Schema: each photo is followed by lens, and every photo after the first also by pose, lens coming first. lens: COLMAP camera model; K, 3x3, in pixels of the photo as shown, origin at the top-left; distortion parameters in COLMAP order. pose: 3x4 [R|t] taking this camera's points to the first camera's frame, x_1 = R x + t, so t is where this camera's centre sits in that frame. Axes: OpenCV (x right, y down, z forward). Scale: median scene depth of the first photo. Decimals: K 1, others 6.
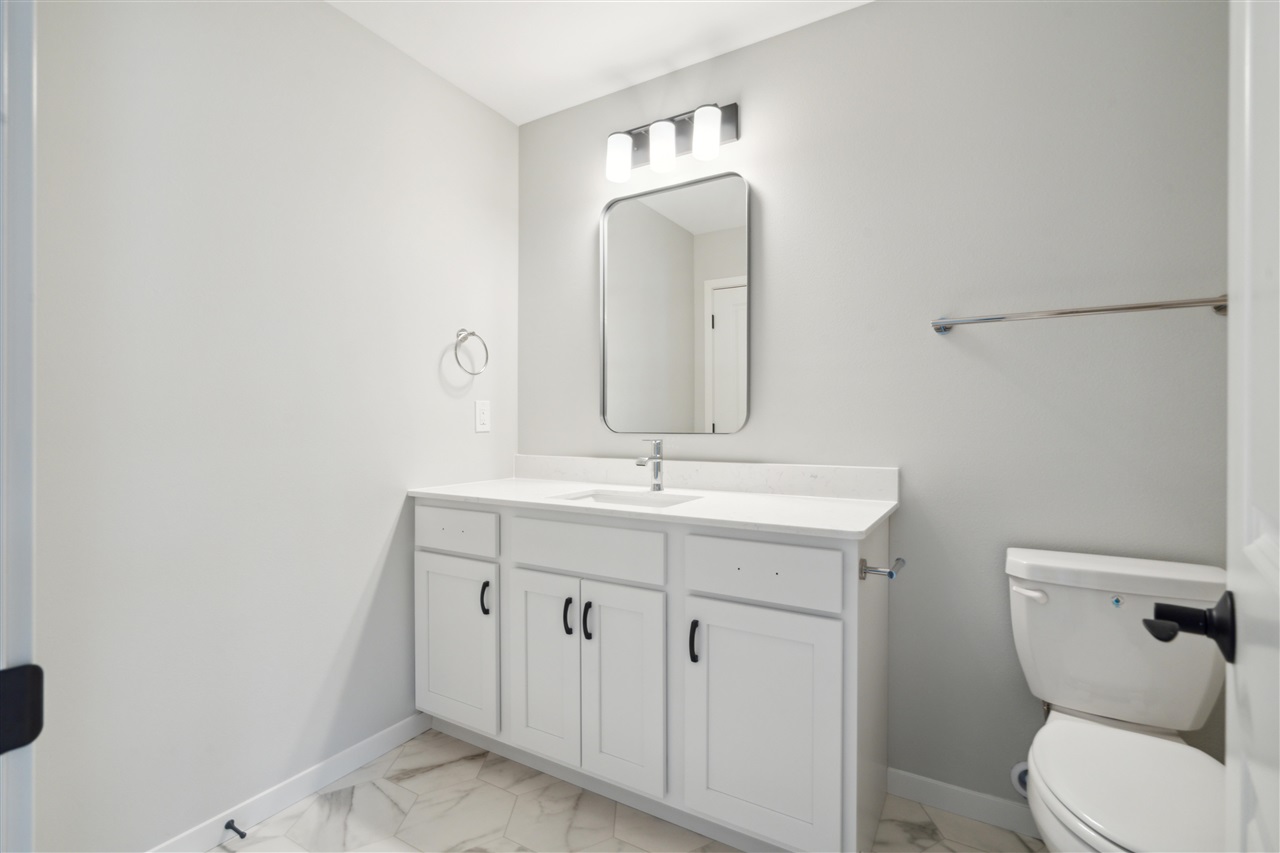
lens RADIAL K [[581.7, 0, 640.8], [0, 581.7, 419.4], [0, 0, 1]] dist [-0.004557, -0.000362]
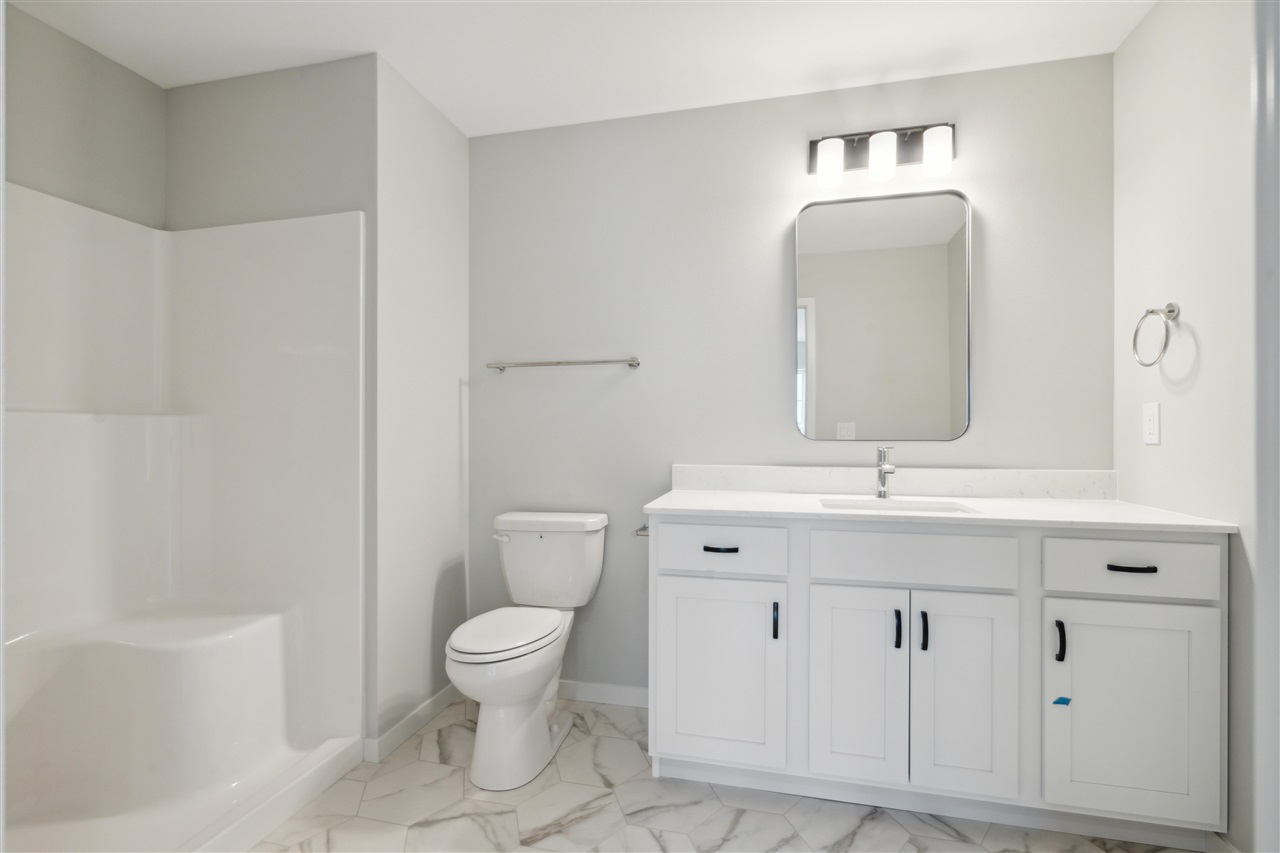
lens RADIAL K [[581.7, 0, 636.9], [0, 581.7, 425.9], [0, 0, 1]] dist [-0.004557, -0.000362]
pose [[0.954682, 0.005151, 0.297585, -0.706405], [-0.005606, 0.999984, 0.000677, -0.000620], [-0.297576, -0.002314, 0.954695, 0.171720]]
